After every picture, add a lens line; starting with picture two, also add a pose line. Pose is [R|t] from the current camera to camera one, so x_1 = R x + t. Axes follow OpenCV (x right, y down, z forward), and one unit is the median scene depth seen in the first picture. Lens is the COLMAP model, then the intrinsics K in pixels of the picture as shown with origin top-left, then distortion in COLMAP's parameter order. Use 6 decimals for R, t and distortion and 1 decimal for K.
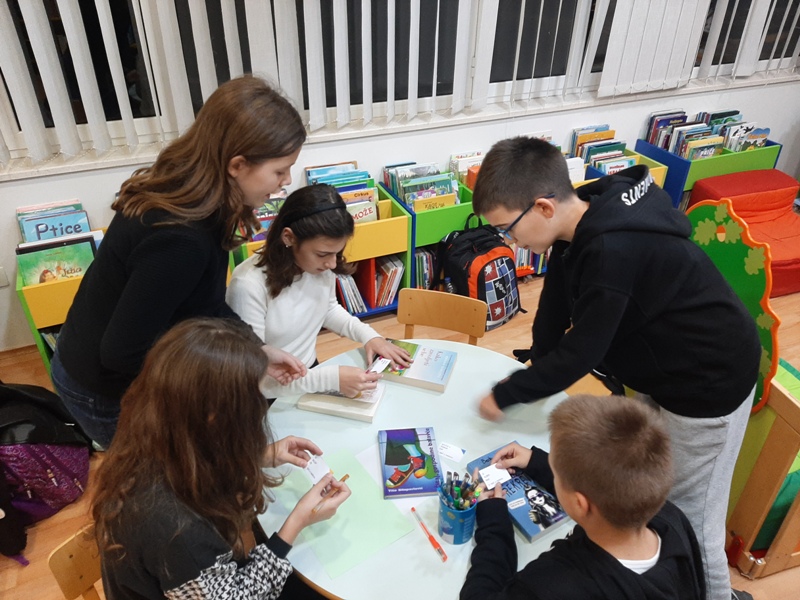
lens RADIAL K [[618.2, 0, 399.5], [0, 618.2, 301.1], [0, 0, 1]] dist [0.003490, 0.000318]
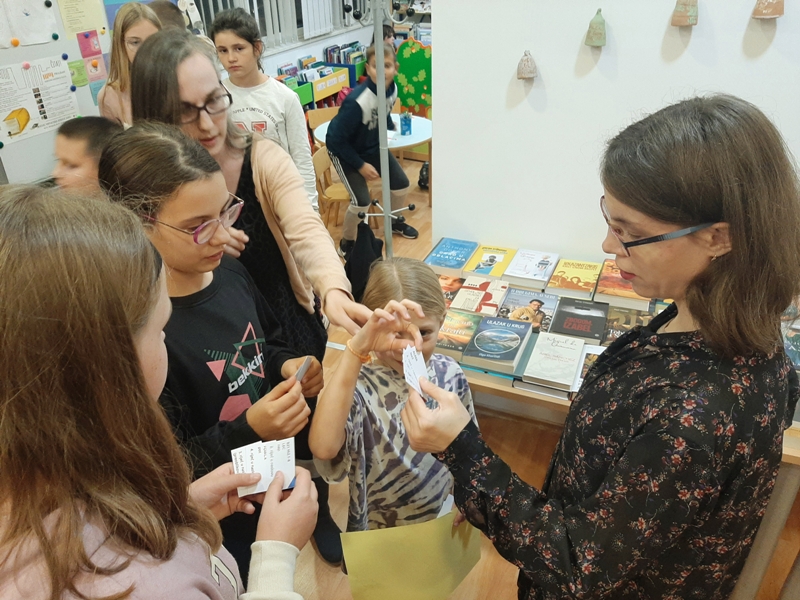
lens RADIAL K [[618.2, 0, 399.8], [0, 618.2, 299.2], [0, 0, 1]] dist [0.003490, 0.000318]
pose [[0.735788, -0.377545, 0.562206, -0.812151], [0.404326, 0.910883, 0.082534, 0.351202], [-0.543264, 0.166587, 0.822869, -0.588159]]
